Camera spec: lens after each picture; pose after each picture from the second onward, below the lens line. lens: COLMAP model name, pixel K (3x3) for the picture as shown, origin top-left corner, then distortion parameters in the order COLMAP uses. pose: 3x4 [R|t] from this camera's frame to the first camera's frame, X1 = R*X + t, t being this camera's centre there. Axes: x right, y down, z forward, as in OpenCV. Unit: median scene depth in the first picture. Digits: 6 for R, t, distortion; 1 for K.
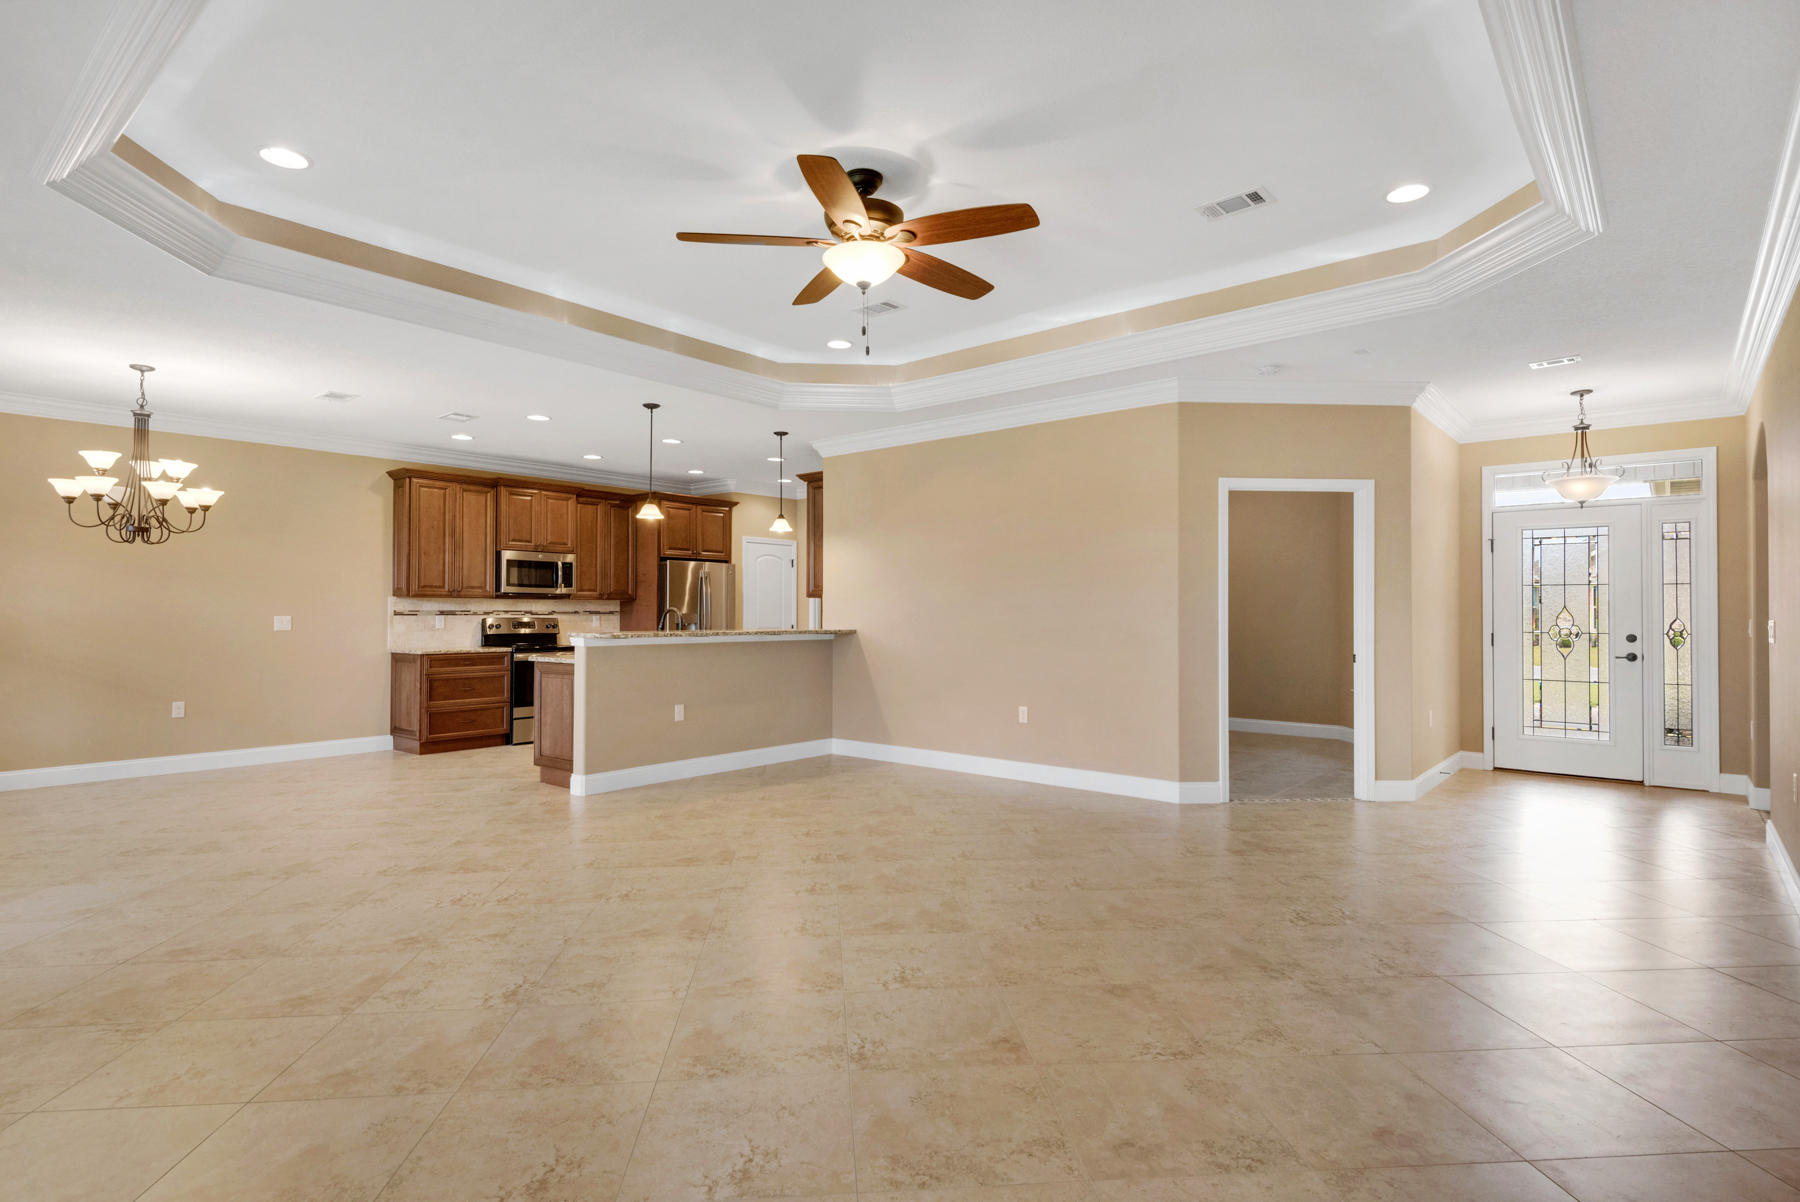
lens RADIAL K [[910.1, 0, 900.0], [0, 910.1, 601.0], [0, 0, 1]] dist [0.051645, -0.036102]
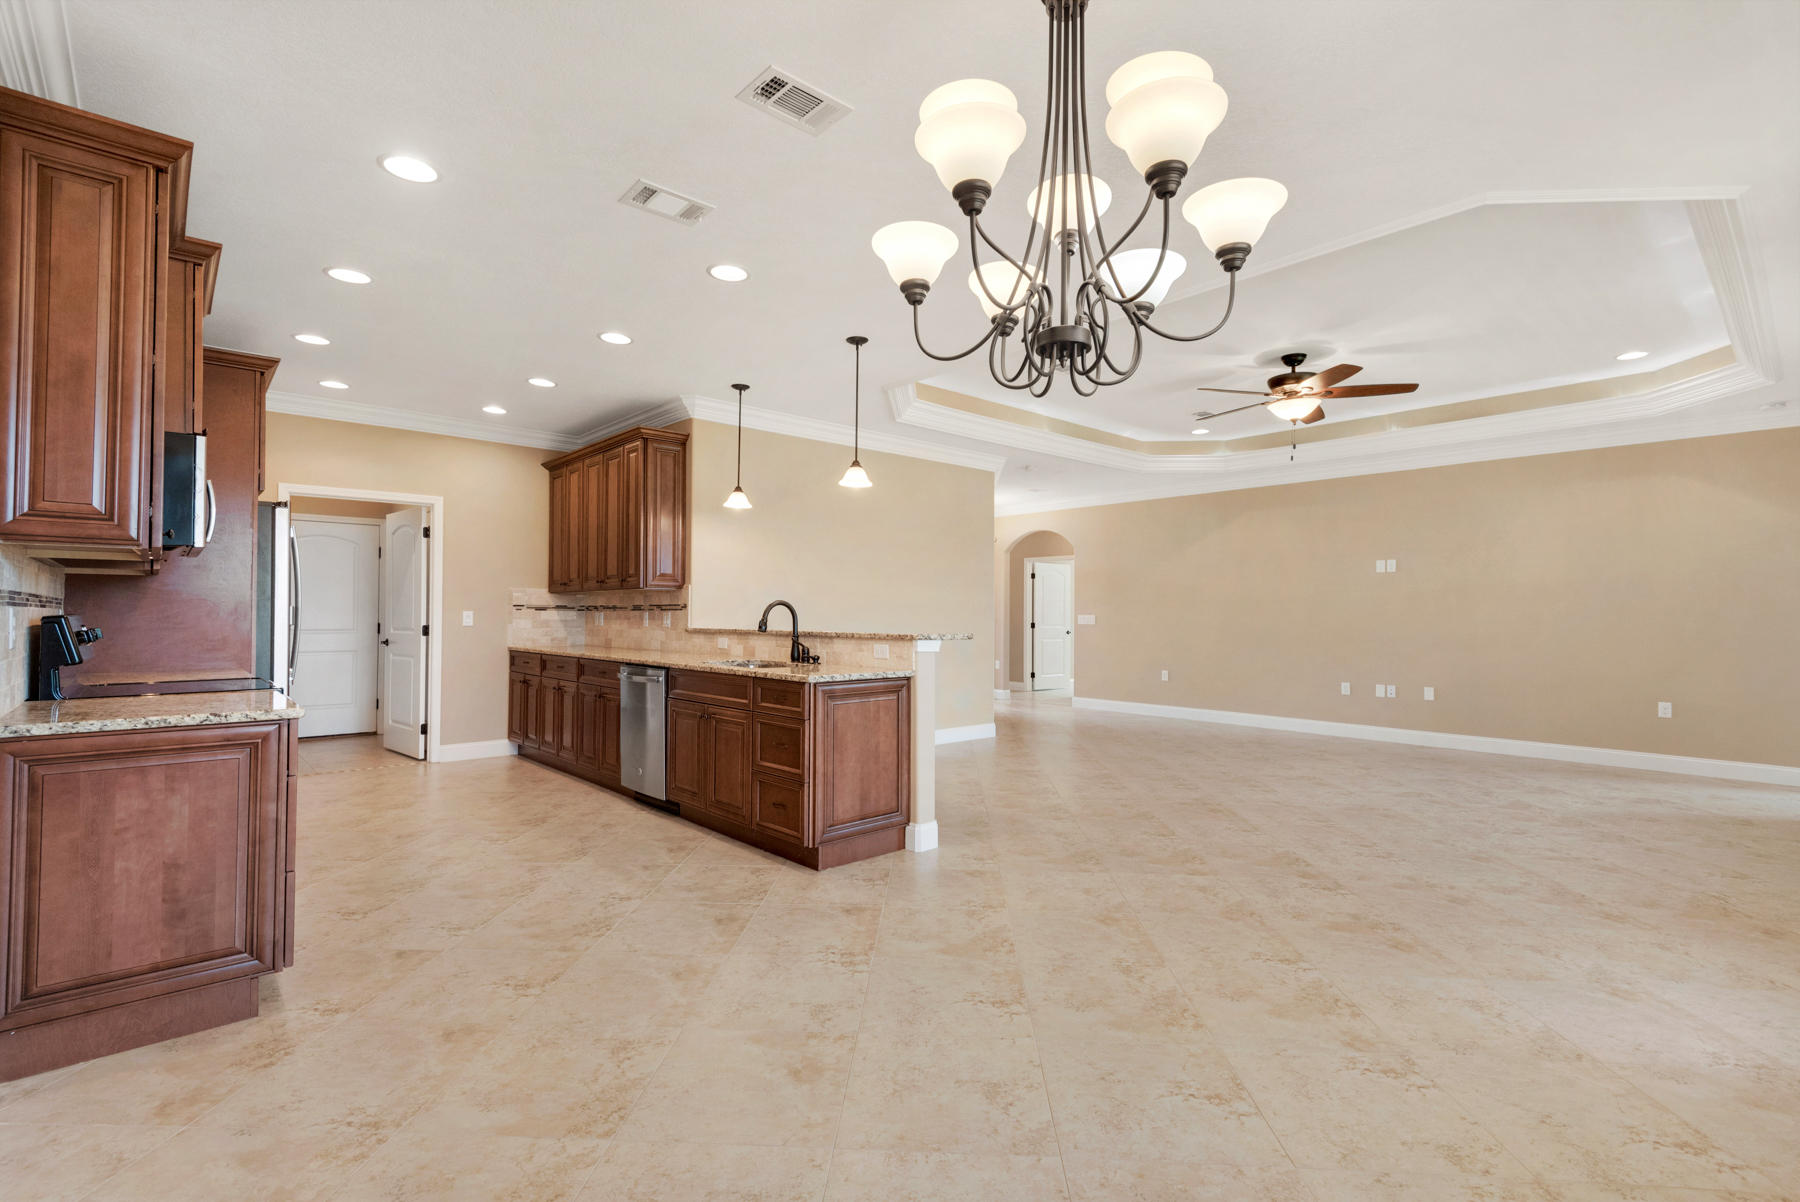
lens RADIAL K [[818.2, 0, 905.3], [0, 818.2, 600.9], [0, 0, 1]] dist [0.034779, -0.020853]
pose [[0.138434, 0.016437, 0.990235, -0.863188], [-0.018419, 0.999732, -0.014019, 0.014271], [-0.990200, -0.016298, 0.138700, 0.782935]]
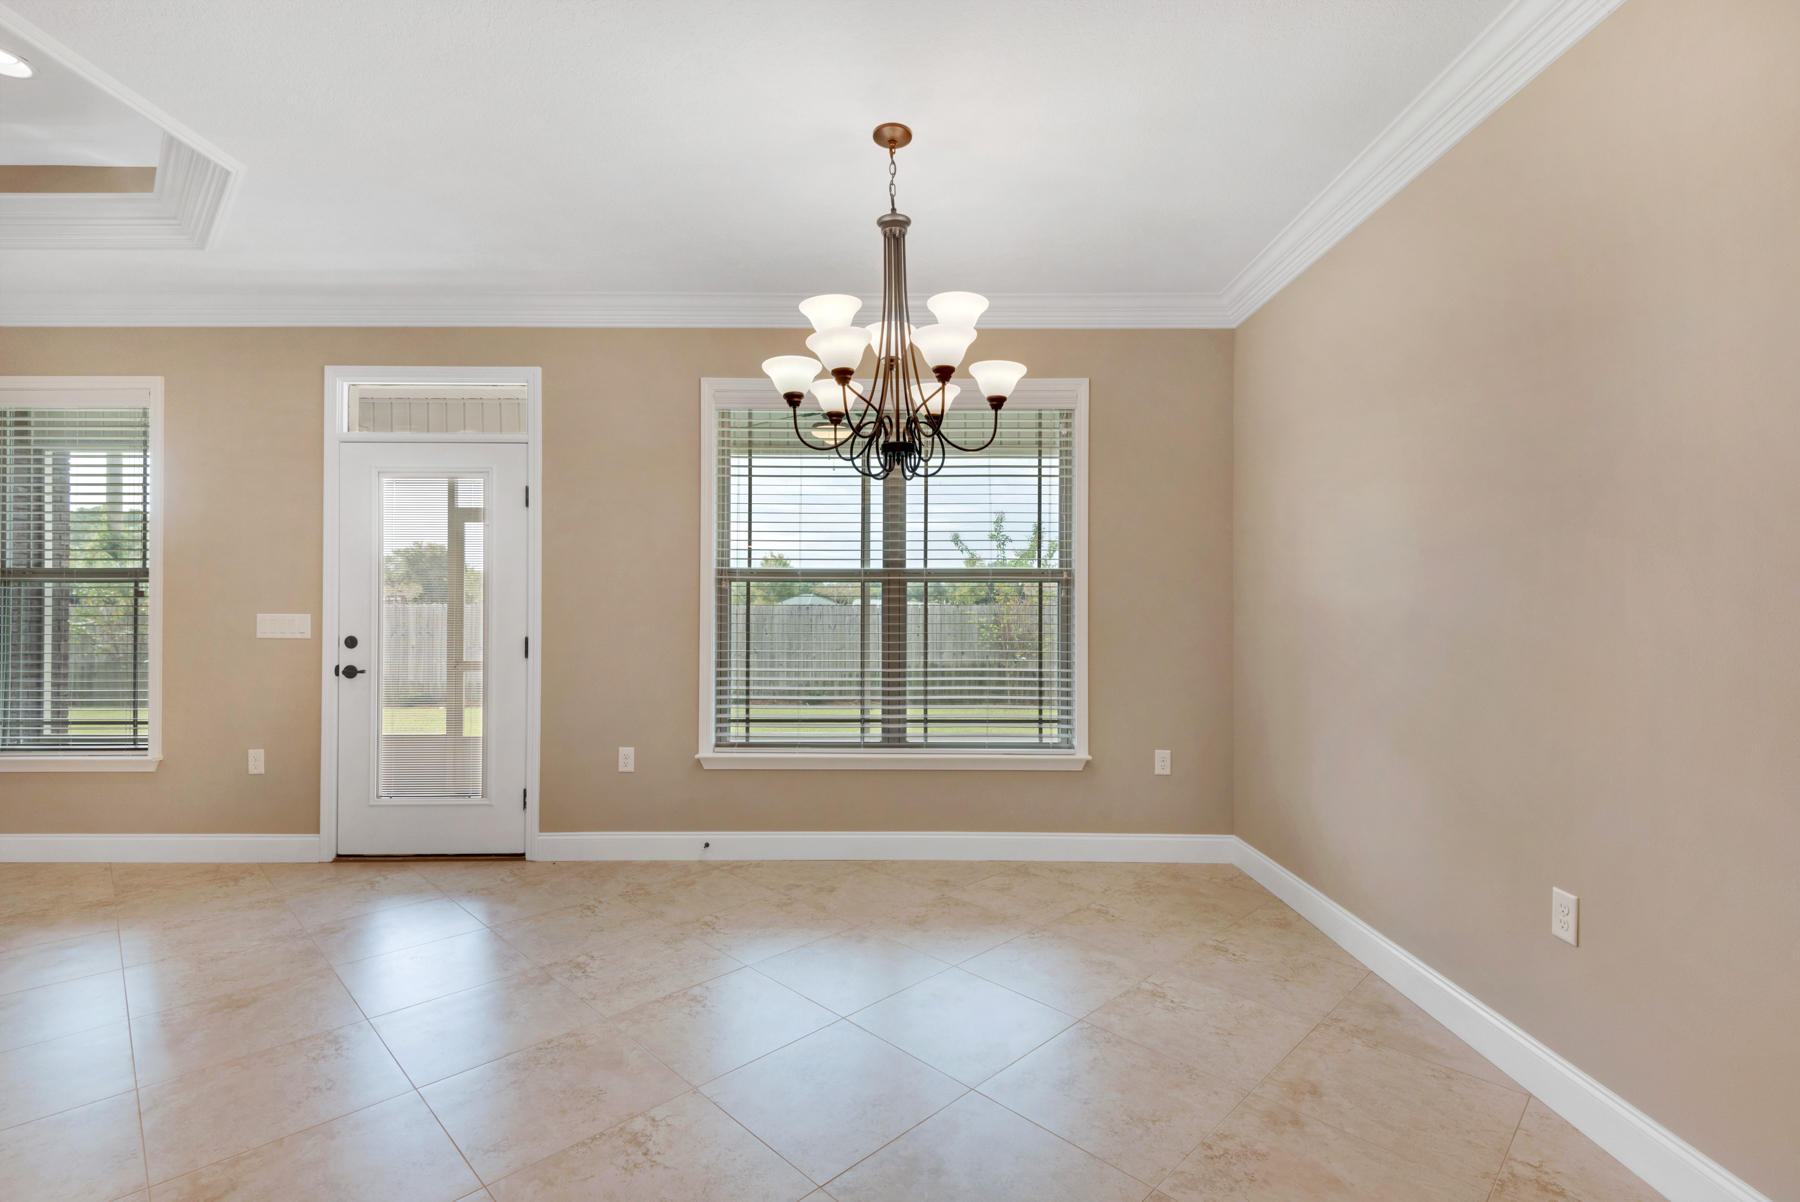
lens RADIAL K [[812.9, 0, 899.3], [0, 812.9, 605.5], [0, 0, 1]] dist [0.036100, -0.021344]
pose [[-0.767119, -0.002197, -0.641501, -0.409783], [0.007463, 0.999896, -0.012349, 0.012159], [0.641462, -0.014261, -0.767022, 1.043769]]
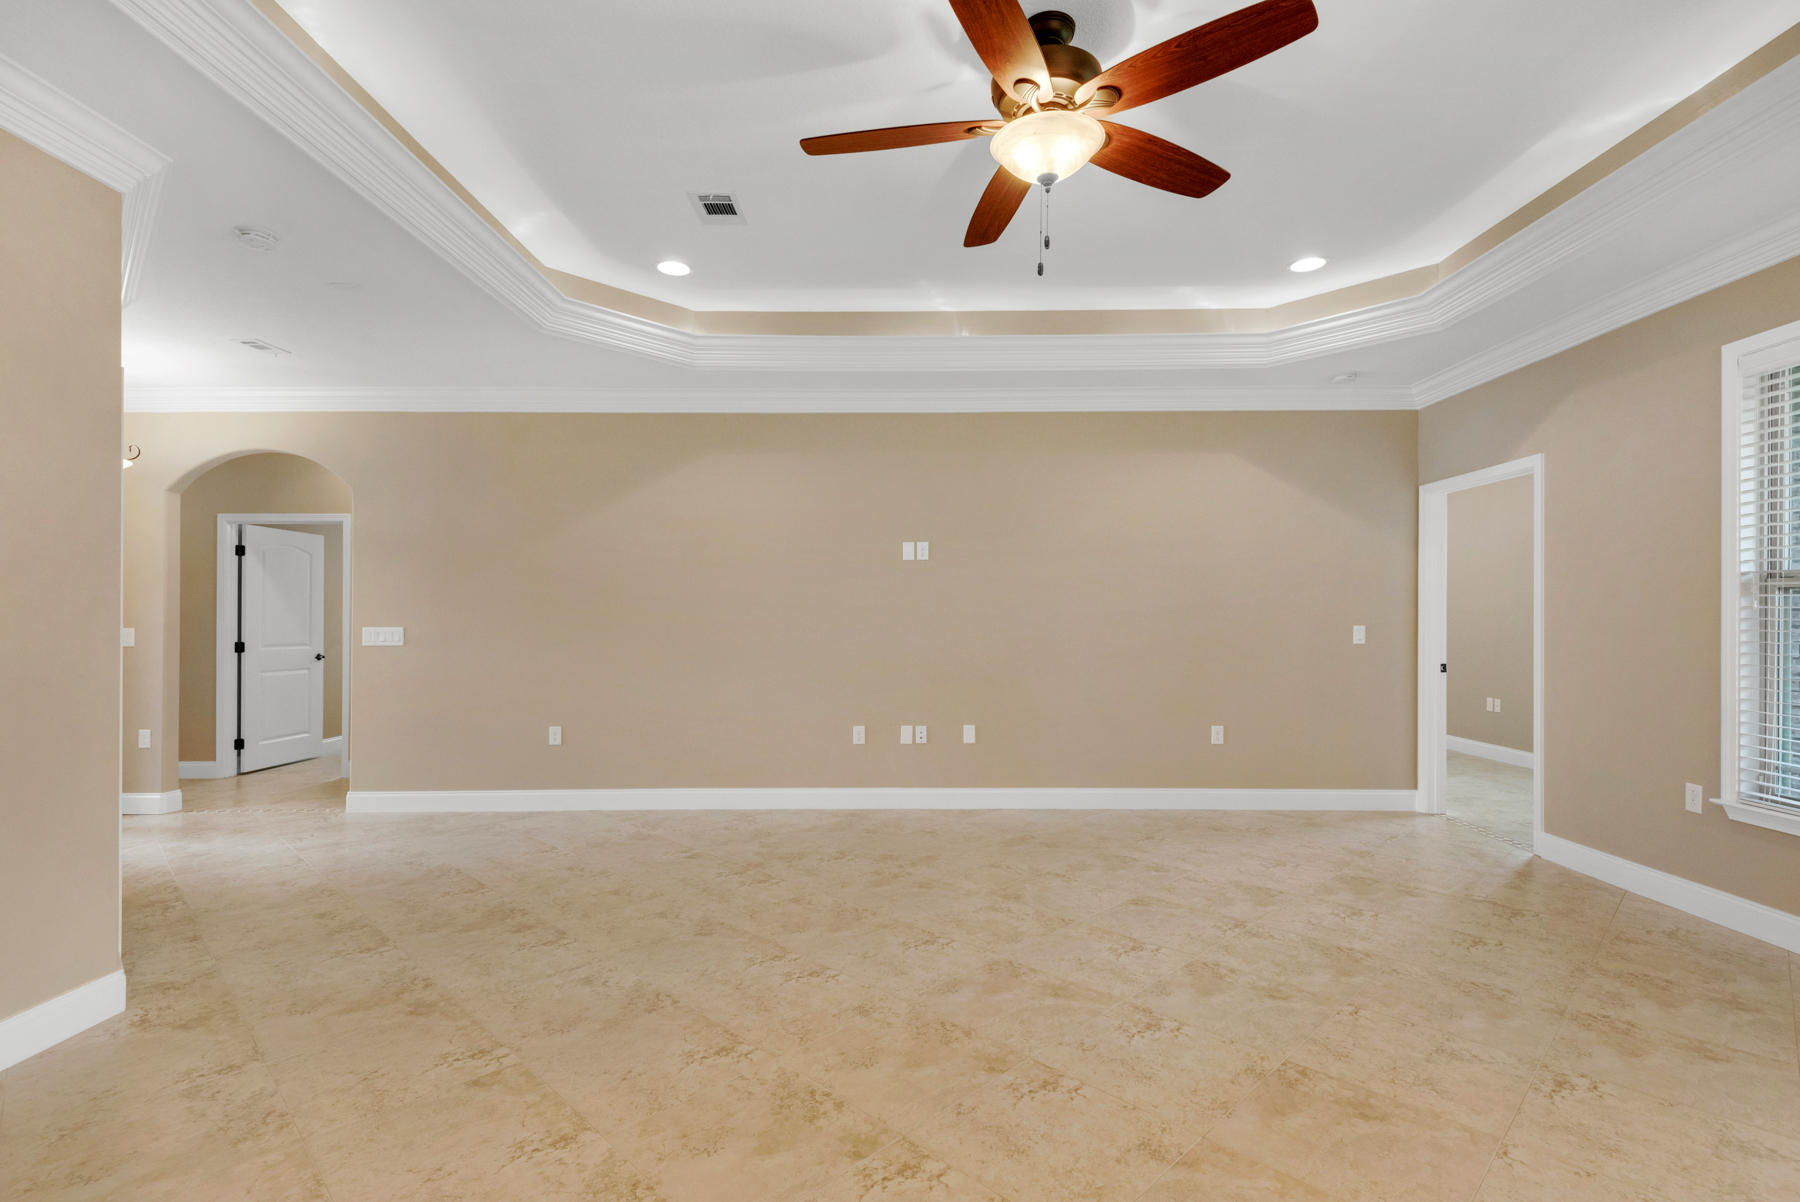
lens RADIAL K [[838.2, 0, 901.7], [0, 838.2, 614.6], [0, 0, 1]] dist [0.039415, -0.022478]
pose [[-0.638941, 0.003900, 0.769246, -0.257477], [-0.009964, 0.999861, -0.013344, 0.008455], [-0.769191, -0.016191, -0.638814, 0.794349]]
